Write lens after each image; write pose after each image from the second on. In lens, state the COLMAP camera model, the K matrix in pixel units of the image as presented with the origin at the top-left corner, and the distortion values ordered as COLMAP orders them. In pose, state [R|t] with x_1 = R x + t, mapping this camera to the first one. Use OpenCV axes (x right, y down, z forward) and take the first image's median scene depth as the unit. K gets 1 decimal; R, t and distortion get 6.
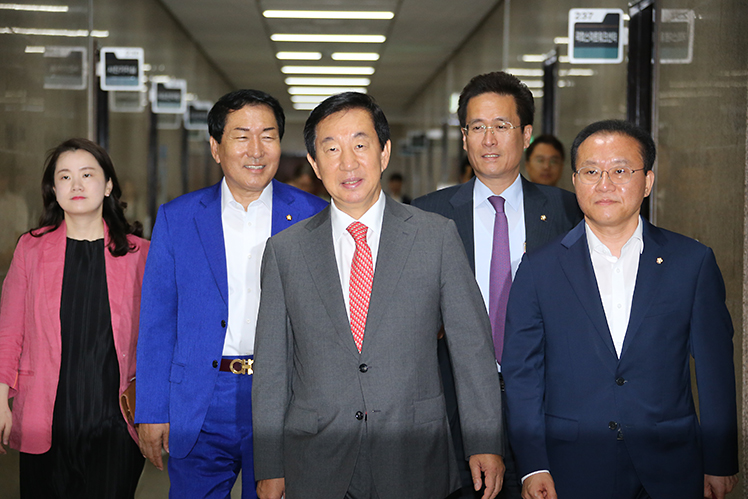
lens RADIAL K [[2913.3, 0, 374.0], [0, 2913.3, 249.5], [0, 0, 1]] dist [-0.685466, 2.423175]
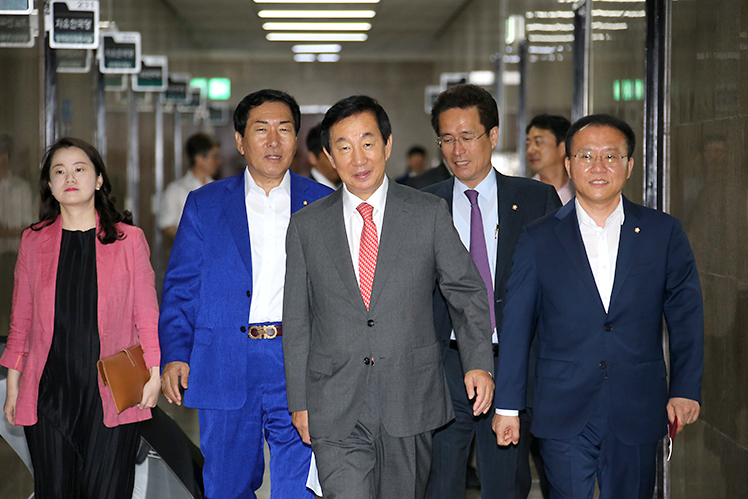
lens RADIAL K [[4451.6, 0, 374.0], [0, 4451.6, 249.5], [0, 0, 1]] dist [6.025269, -0.614424]
pose [[0.999915, -0.012466, -0.003802, 0.004185], [0.012460, 0.999921, -0.001527, 0.010626], [0.003820, 0.001480, 0.999992, -0.717571]]
